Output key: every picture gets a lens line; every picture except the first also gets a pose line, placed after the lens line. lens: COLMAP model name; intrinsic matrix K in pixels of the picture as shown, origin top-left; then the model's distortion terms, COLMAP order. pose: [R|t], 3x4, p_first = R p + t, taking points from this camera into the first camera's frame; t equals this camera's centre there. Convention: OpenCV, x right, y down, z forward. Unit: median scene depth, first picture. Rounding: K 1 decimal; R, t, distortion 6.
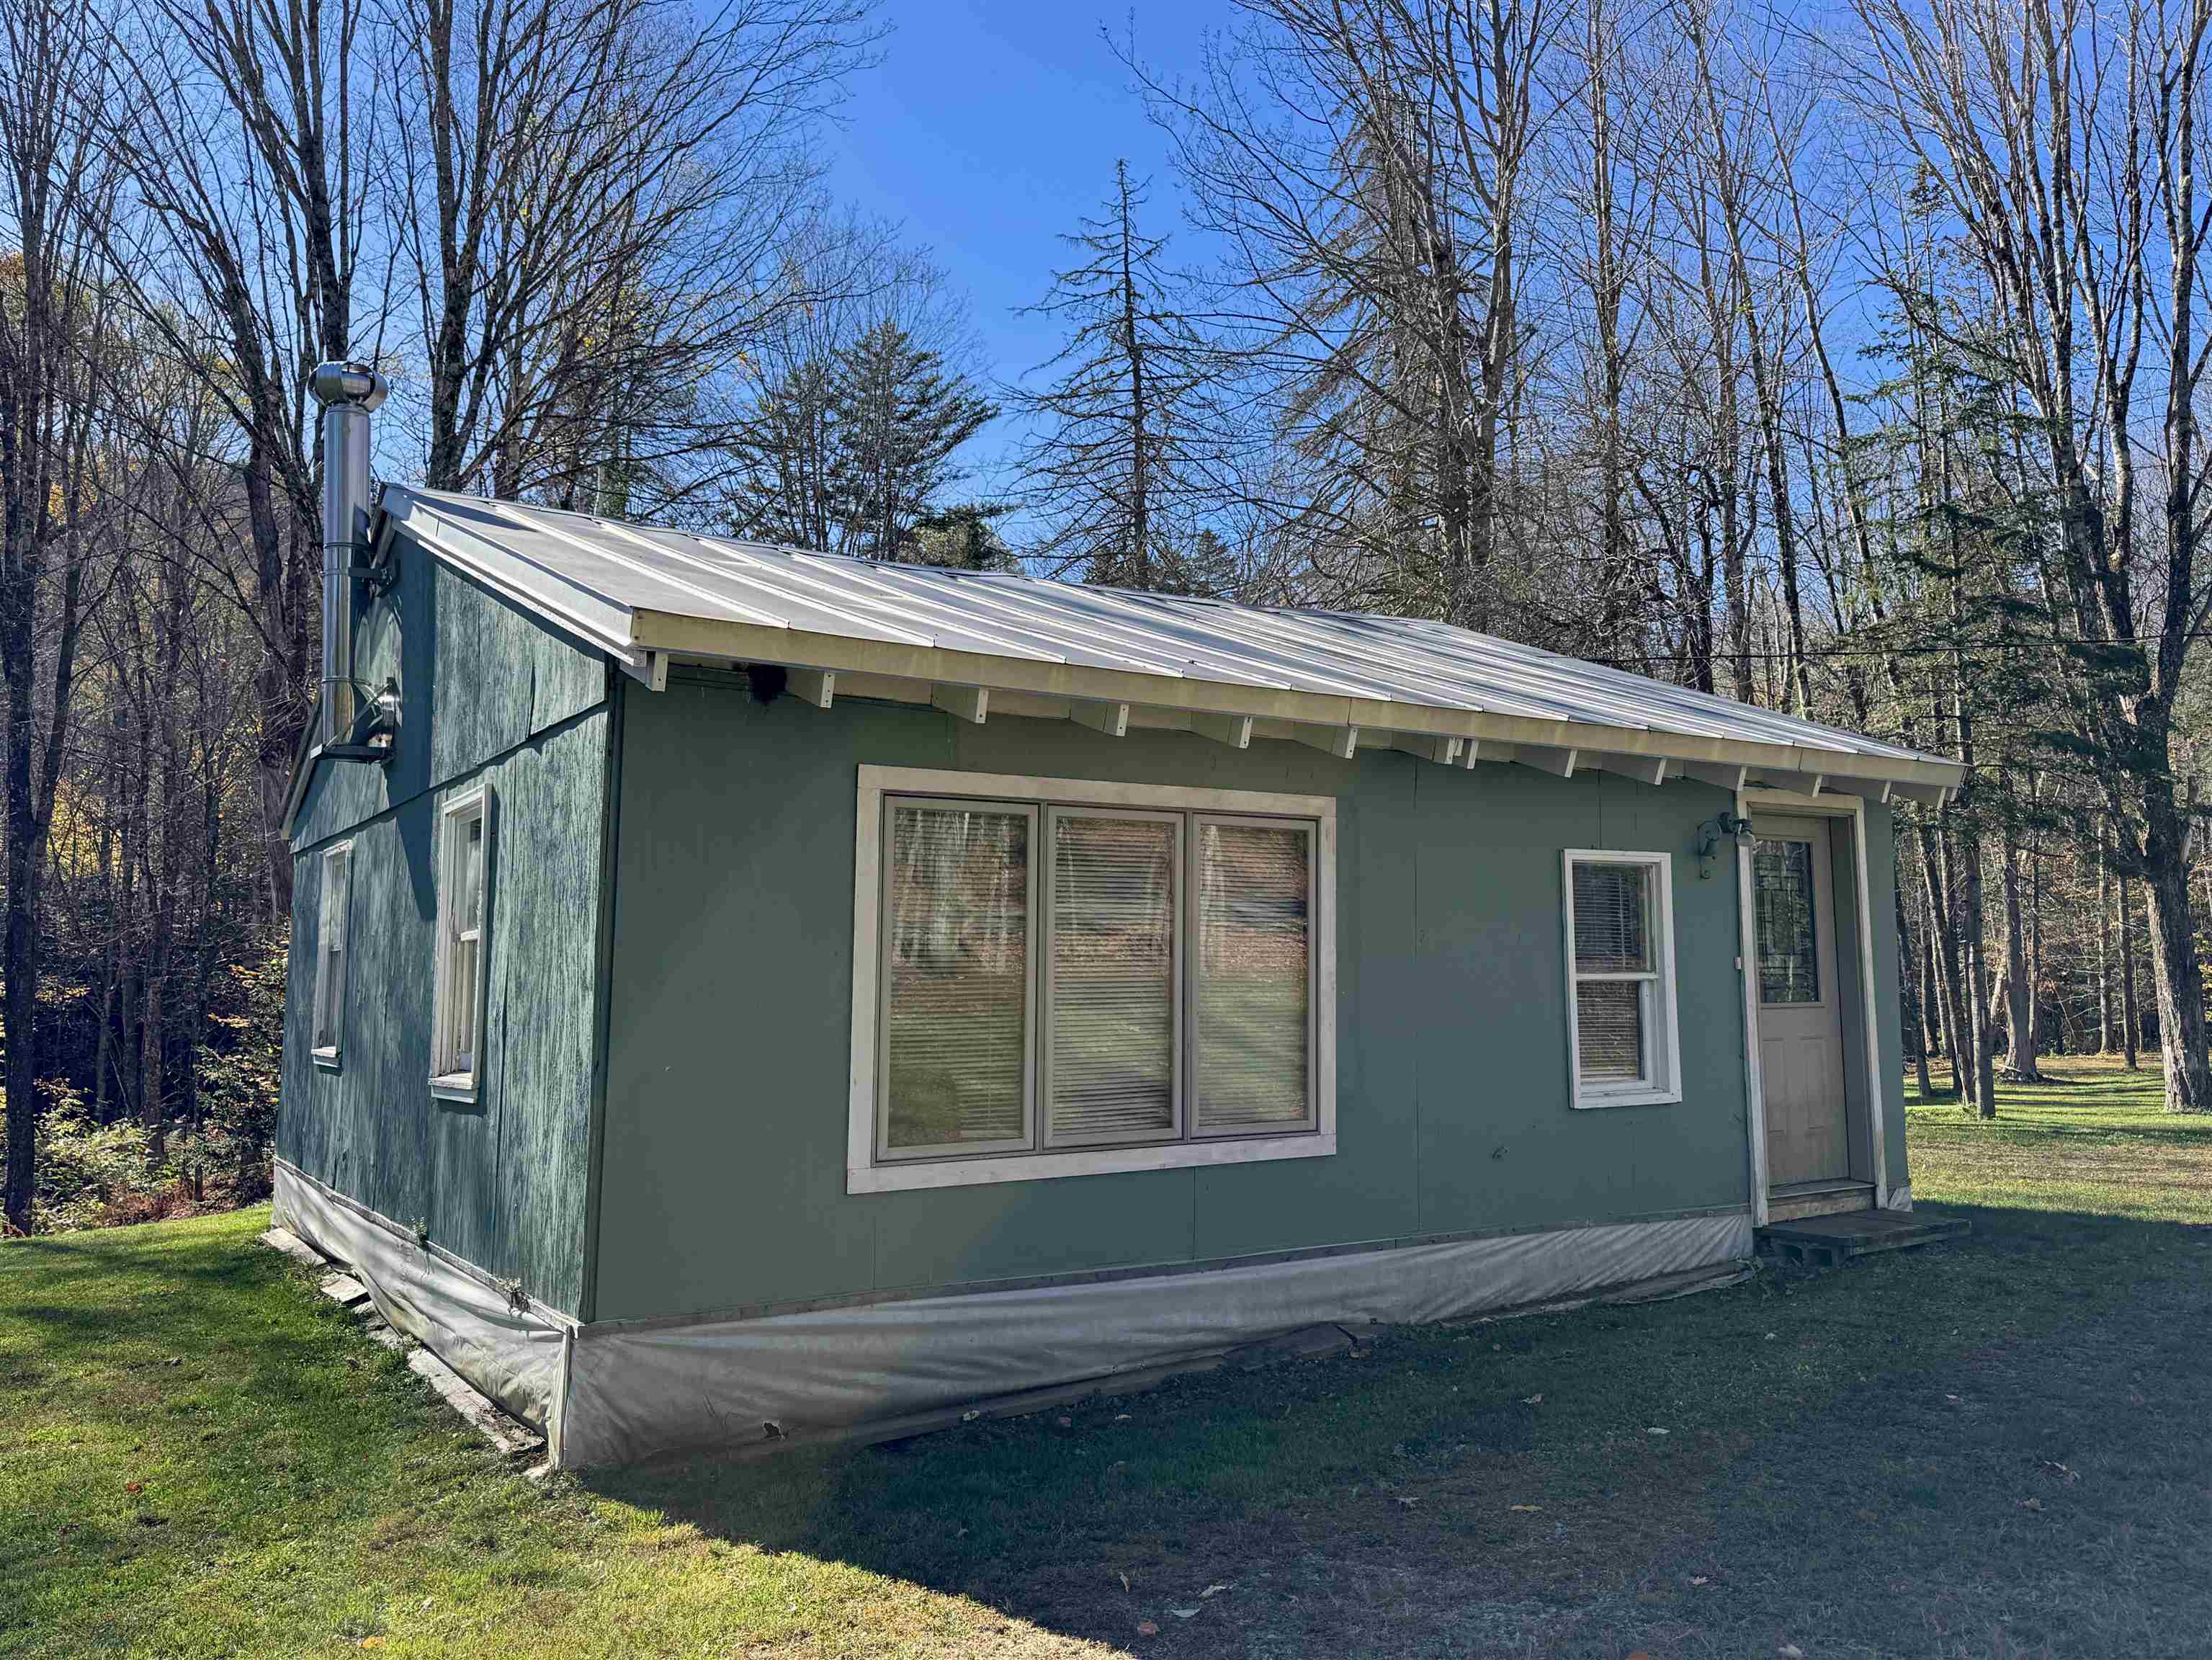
lens RADIAL K [[1638.1, 0, 1106.0], [0, 1638.1, 830.0], [0, 0, 1]] dist [0.148267, -0.247970]
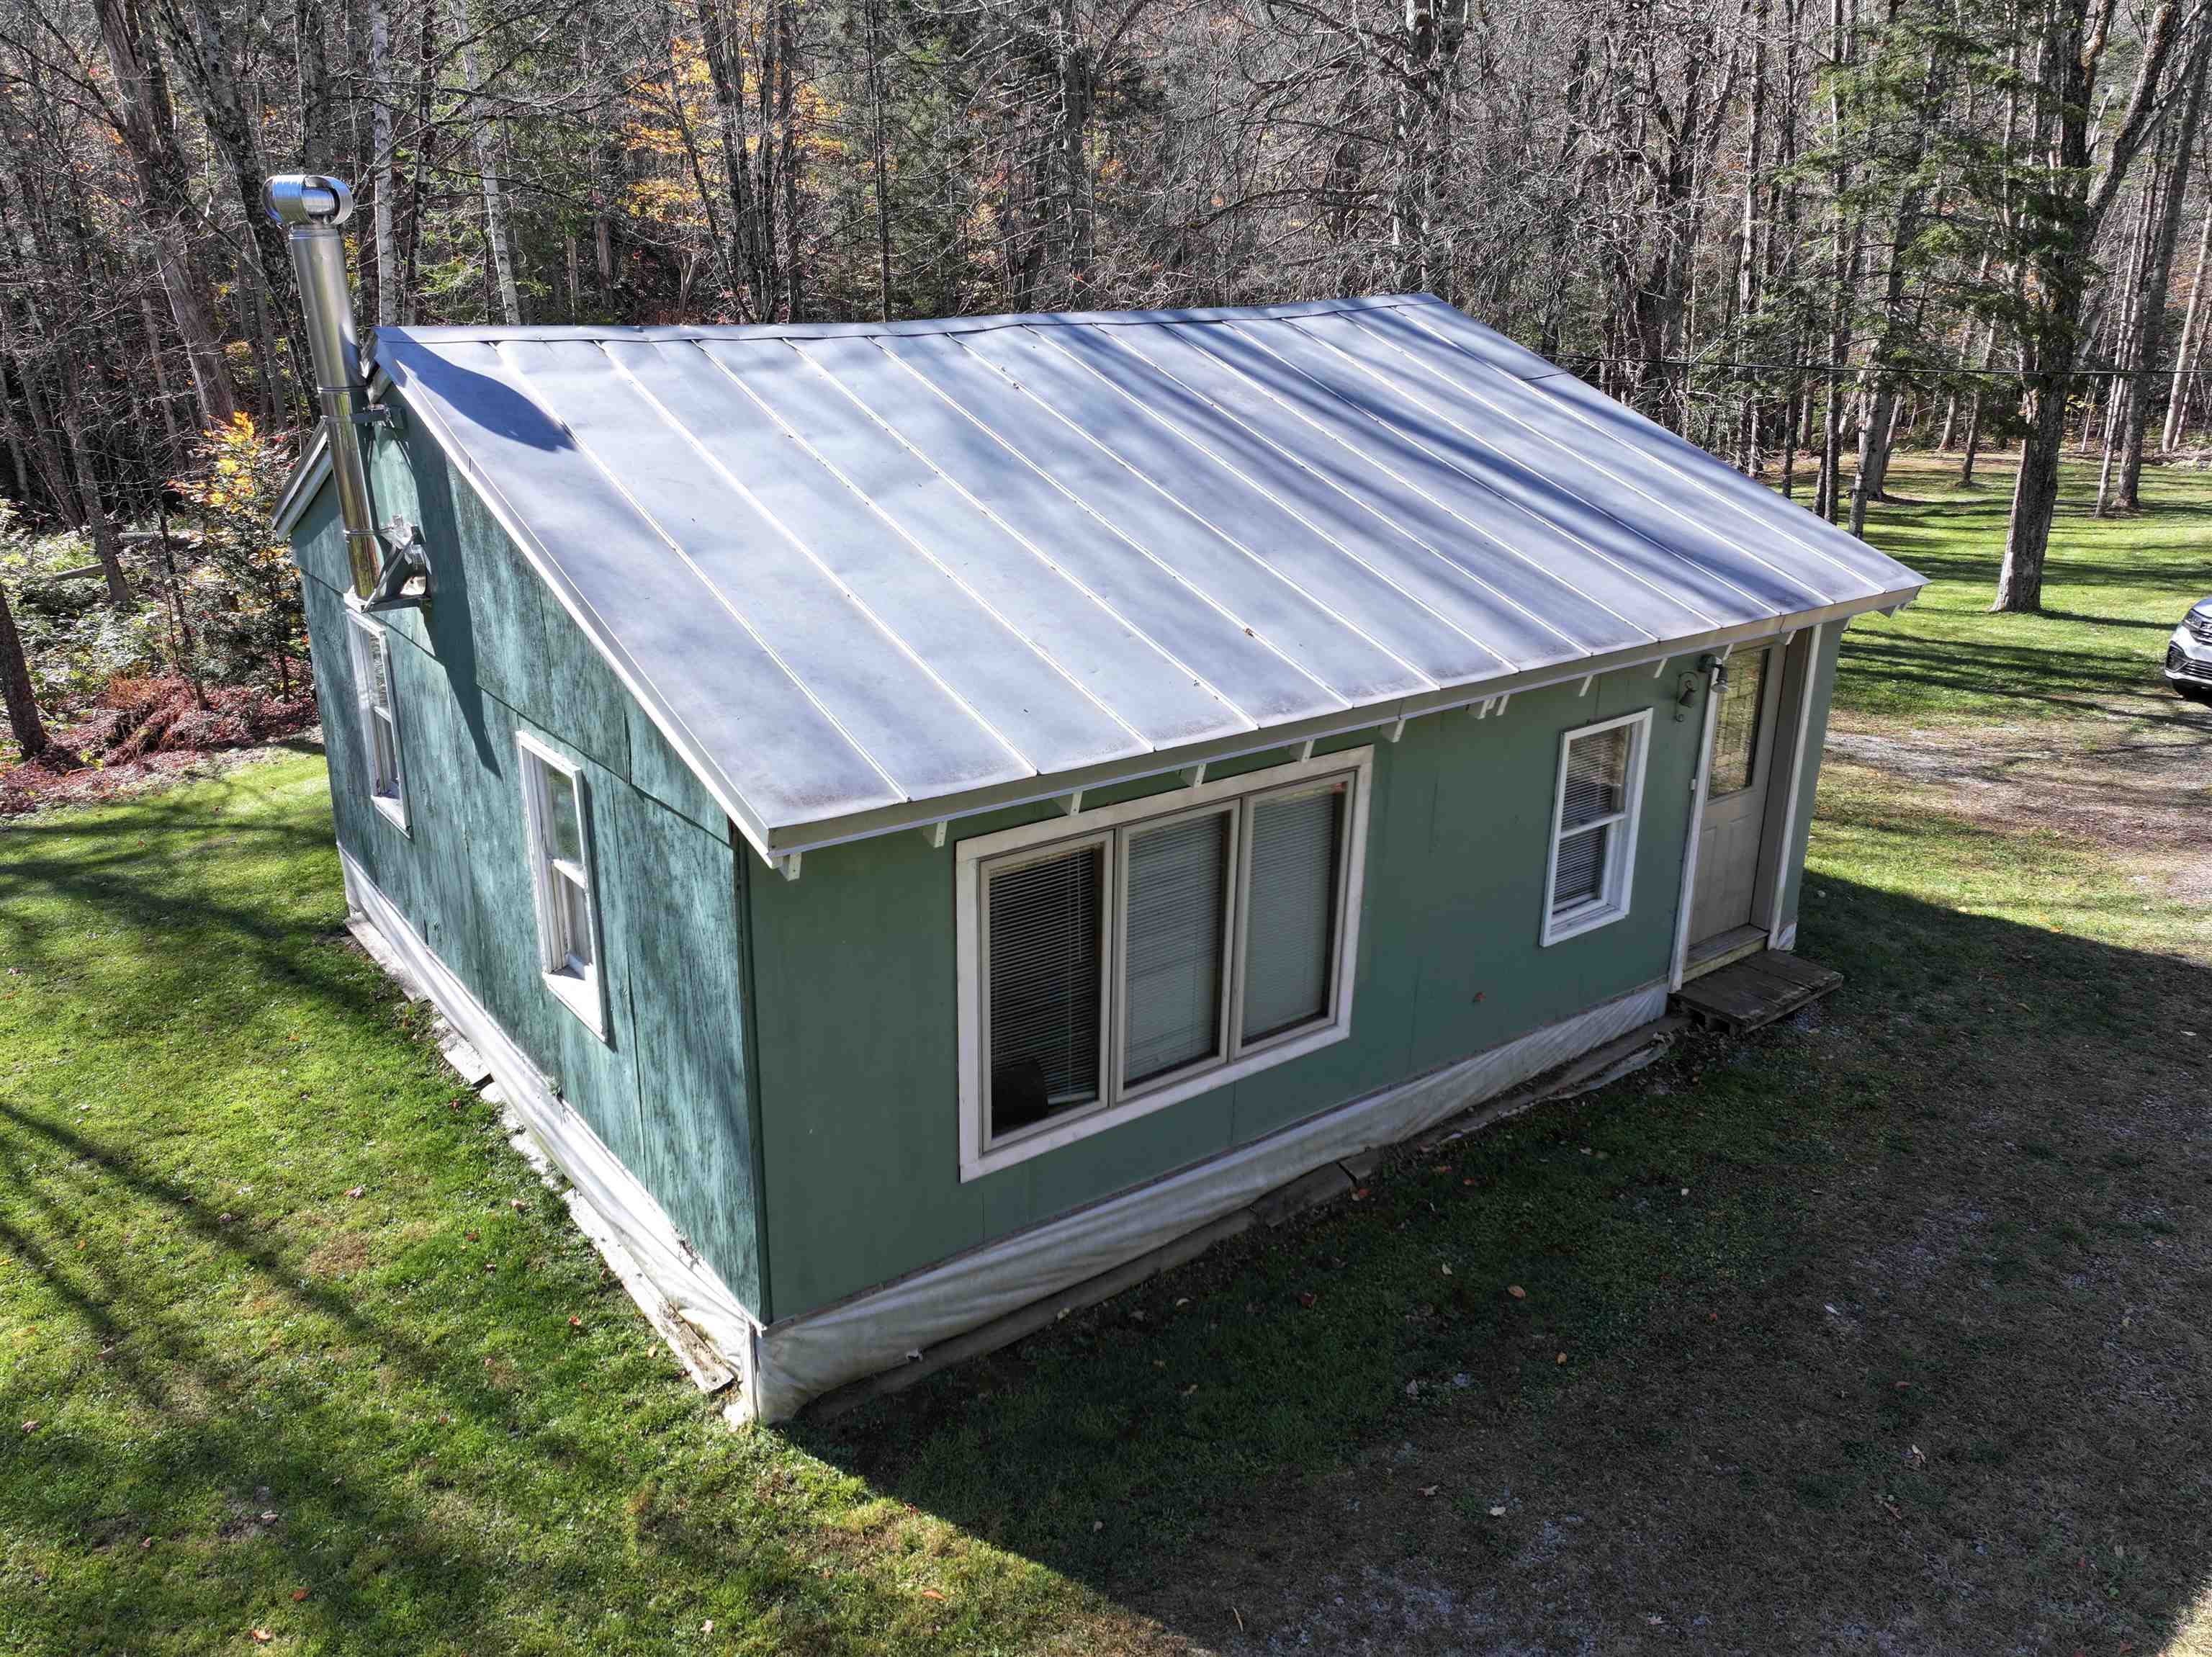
lens RADIAL K [[1554.5, 0, 1114.1], [0, 1554.5, 823.3], [0, 0, 1]] dist [0.016382, 0.004898]
pose [[0.997565, -0.015237, 0.068065, -0.088243], [-0.014183, 0.911149, 0.411833, -0.349838], [-0.068292, -0.411796, 0.908714, 0.065559]]
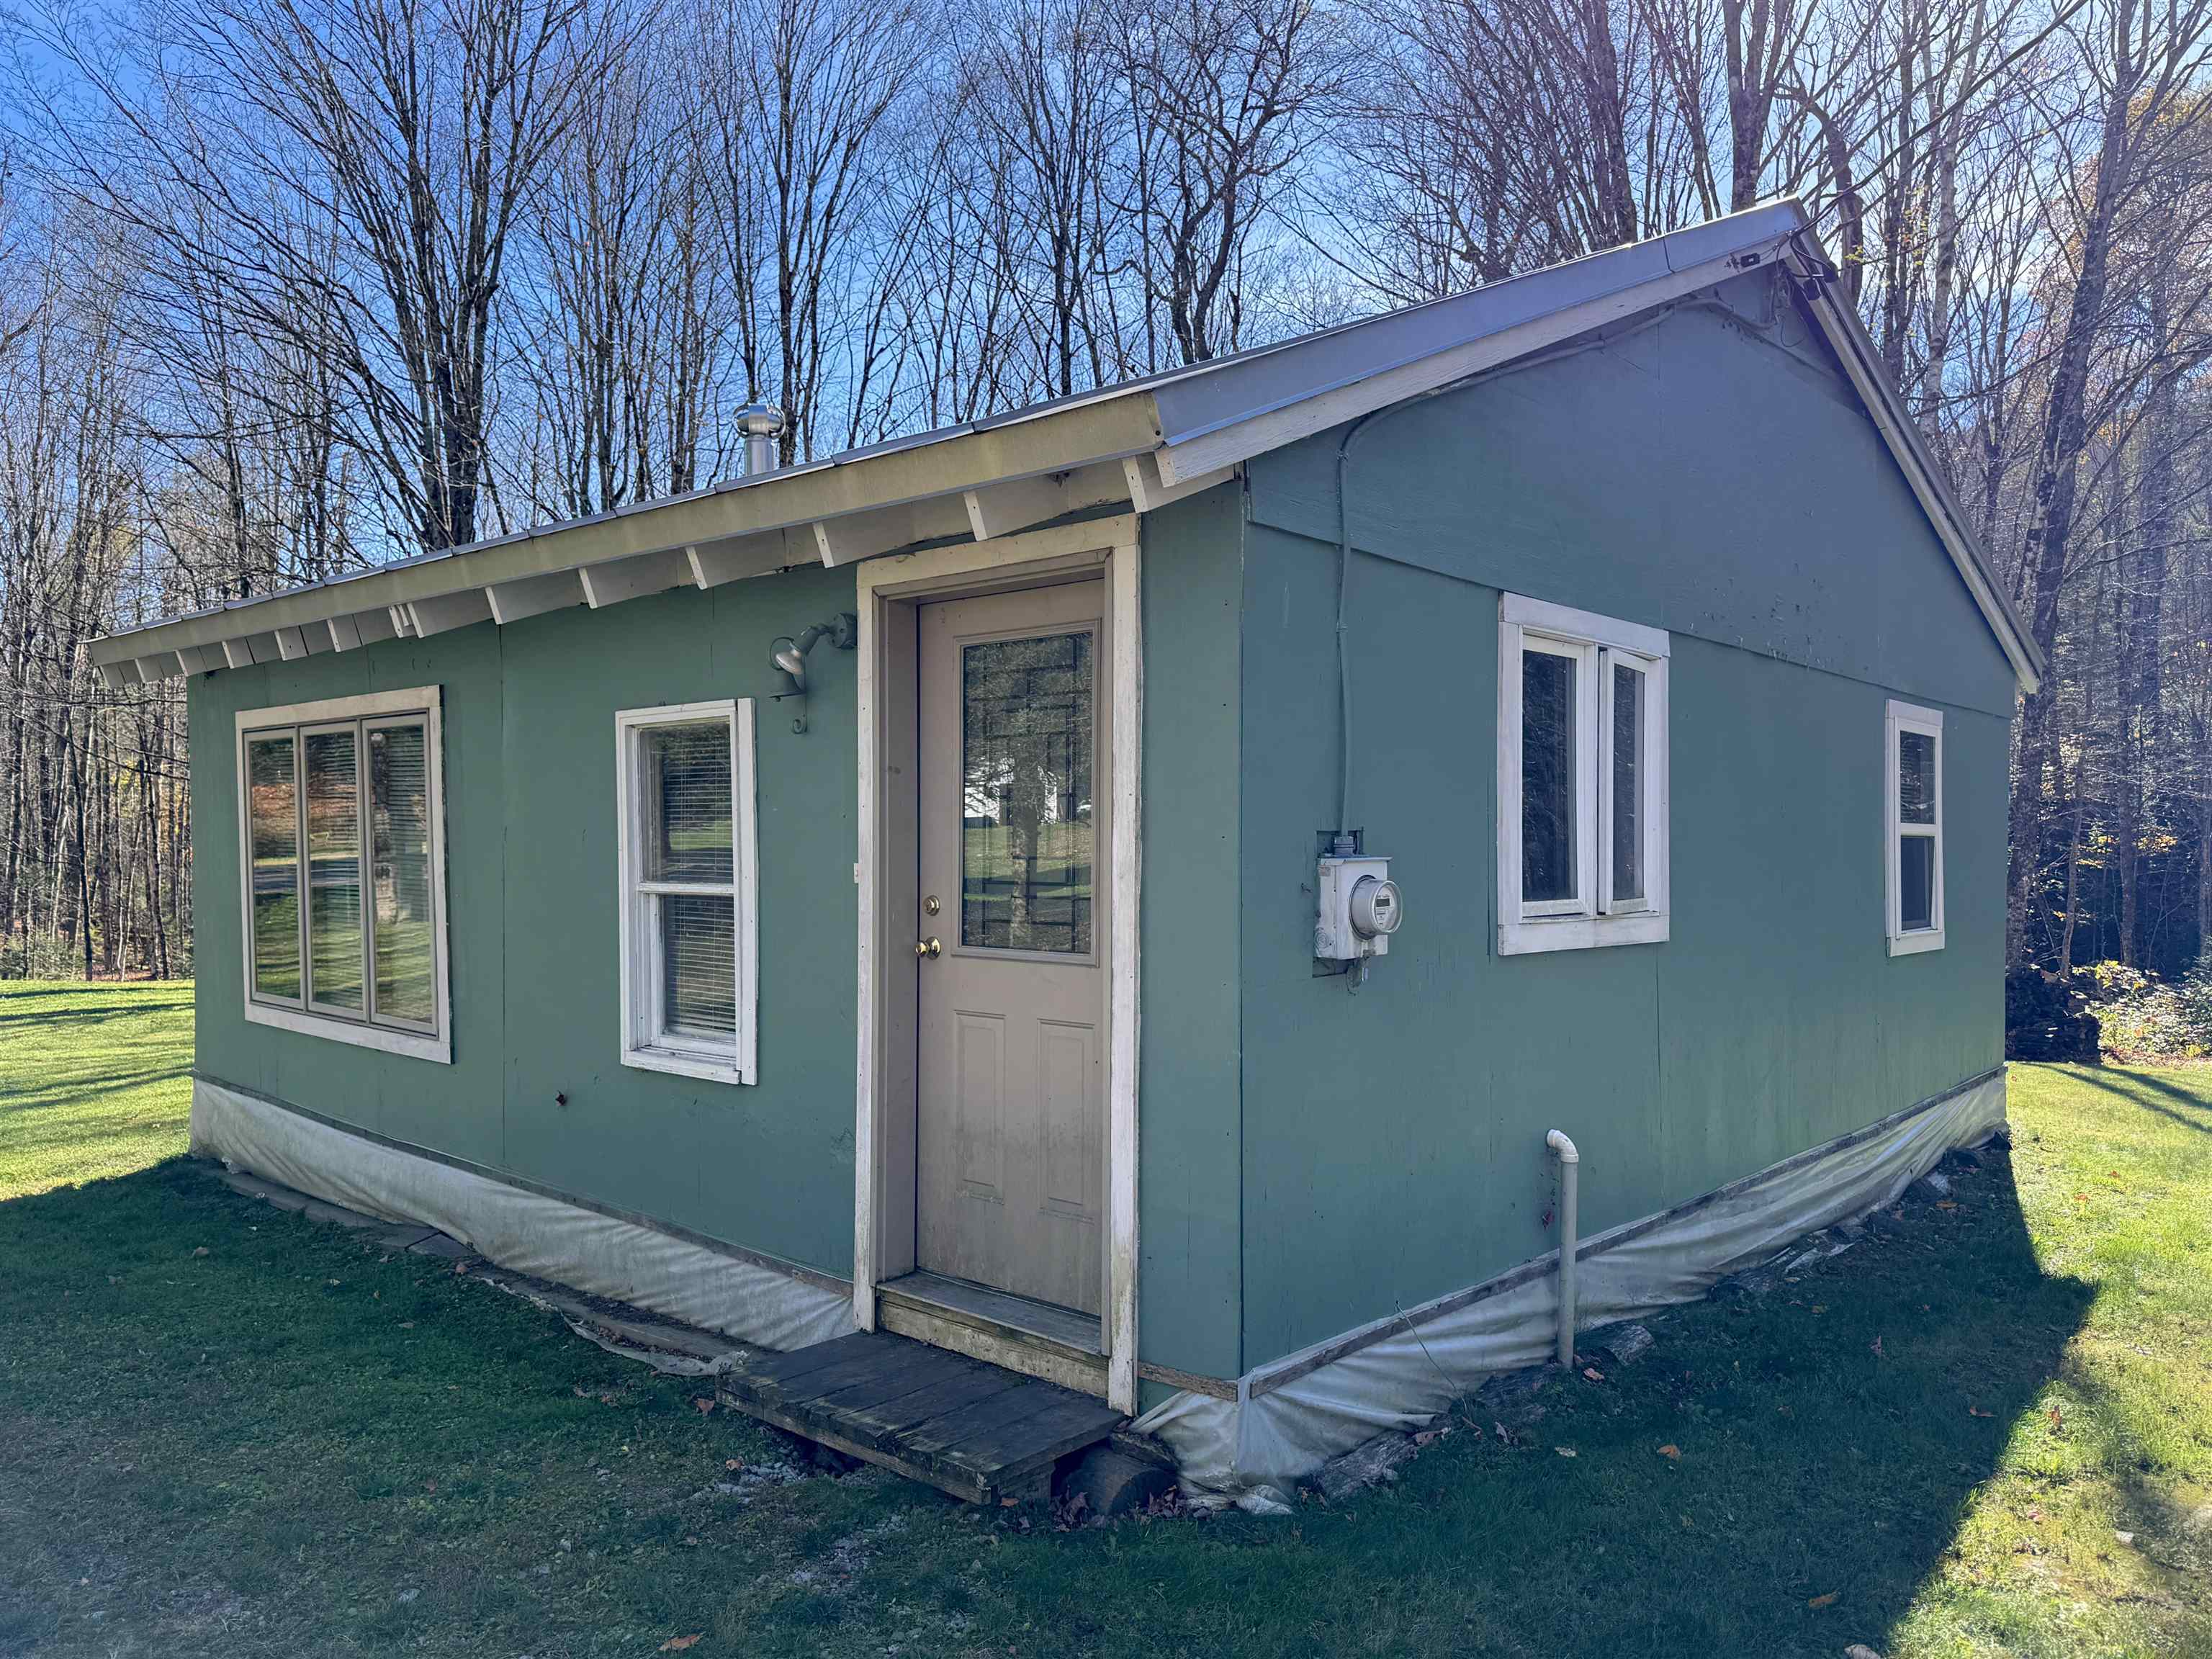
lens RADIAL K [[1551.0, 0, 1106.0], [0, 1551.0, 829.5], [0, 0, 1]] dist [0.123993, -0.205140]
pose [[0.254566, -0.005359, -0.967040, 1.000916], [0.074990, 0.997083, 0.014215, 0.068368], [0.964143, -0.076137, 0.254226, 1.020848]]
